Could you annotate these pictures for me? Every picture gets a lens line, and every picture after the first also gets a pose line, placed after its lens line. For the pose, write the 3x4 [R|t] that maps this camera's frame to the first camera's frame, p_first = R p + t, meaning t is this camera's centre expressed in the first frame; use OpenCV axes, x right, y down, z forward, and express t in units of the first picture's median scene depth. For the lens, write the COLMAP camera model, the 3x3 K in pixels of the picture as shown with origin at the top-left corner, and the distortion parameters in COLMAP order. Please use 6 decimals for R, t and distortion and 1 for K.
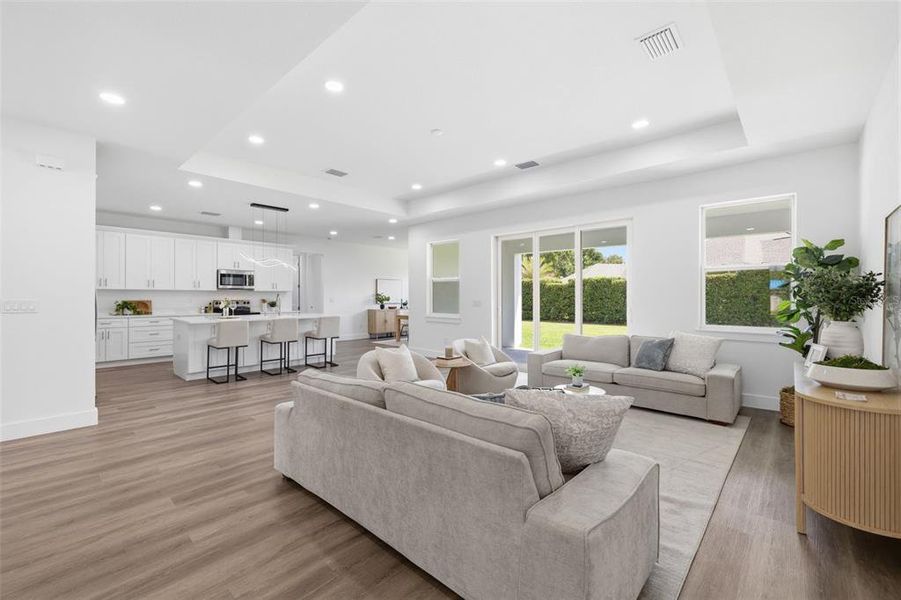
lens RADIAL K [[380.7, 0, 451.5], [0, 380.7, 294.2], [0, 0, 1]] dist [0.001156, -0.000490]
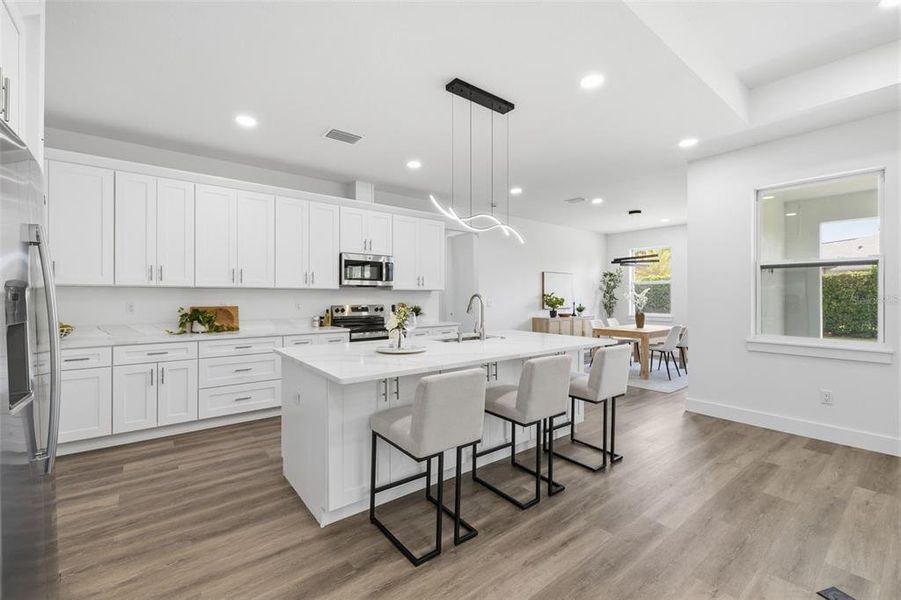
lens RADIAL K [[380.7, 0, 448.9], [0, 380.7, 295.4], [0, 0, 1]] dist [0.001156, -0.000490]
pose [[0.986831, 0.000723, -0.161756, -0.355402], [-0.000078, 0.999992, 0.003993, -0.001908], [0.161758, -0.003928, 0.986823, 0.451903]]
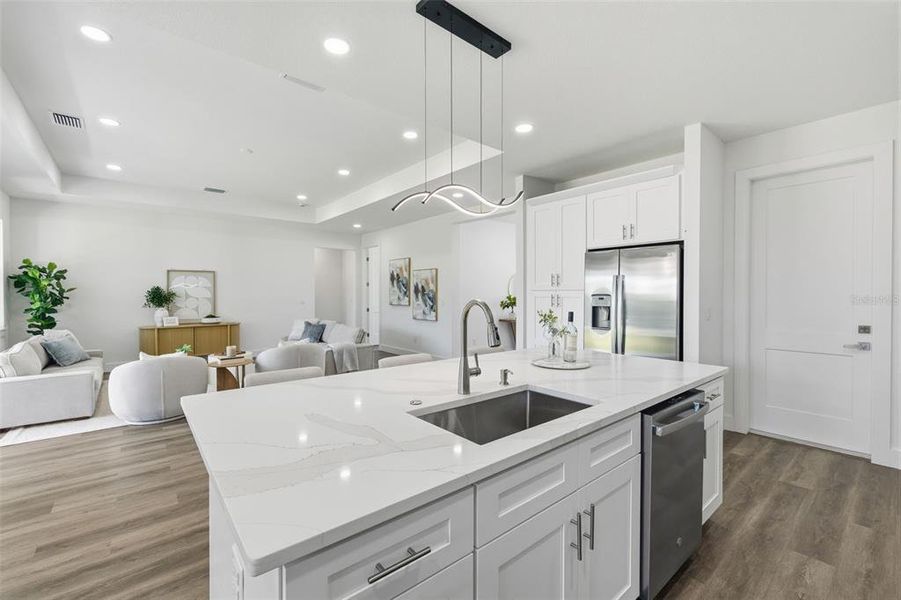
lens RADIAL K [[380.7, 0, 446.8], [0, 380.7, 299.4], [0, 0, 1]] dist [0.001156, -0.000490]
pose [[-0.989146, 0.000583, 0.146936, -0.407392], [0.001564, 0.999977, 0.006559, -0.003807], [-0.146929, 0.006717, -0.989124, 1.058642]]
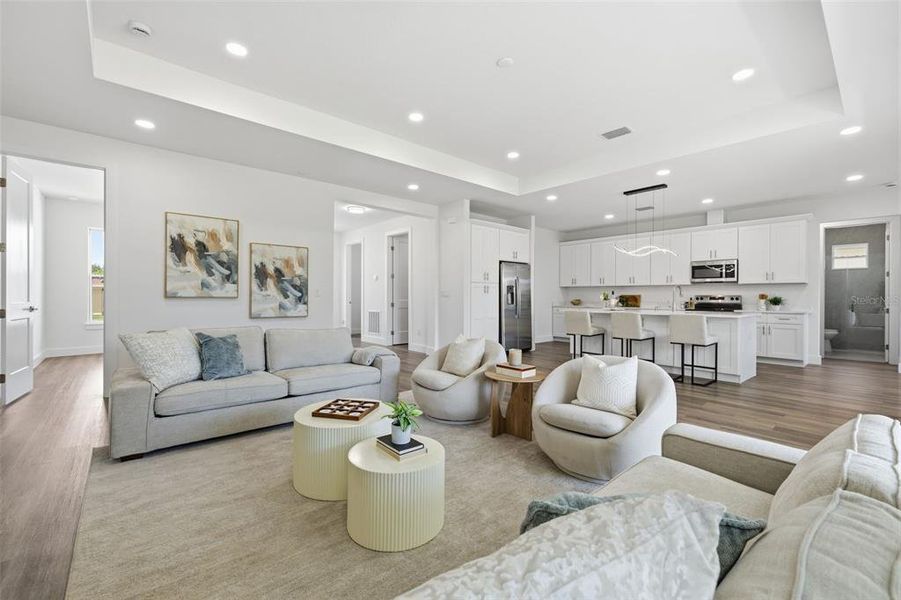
lens RADIAL K [[380.7, 0, 444.7], [0, 380.7, 299.6], [0, 0, 1]] dist [0.001156, -0.000490]
pose [[-0.124255, 0.009016, -0.992209, 0.381076], [0.003436, 0.999957, 0.008656, 0.017052], [0.992244, -0.002334, -0.124281, 0.516630]]
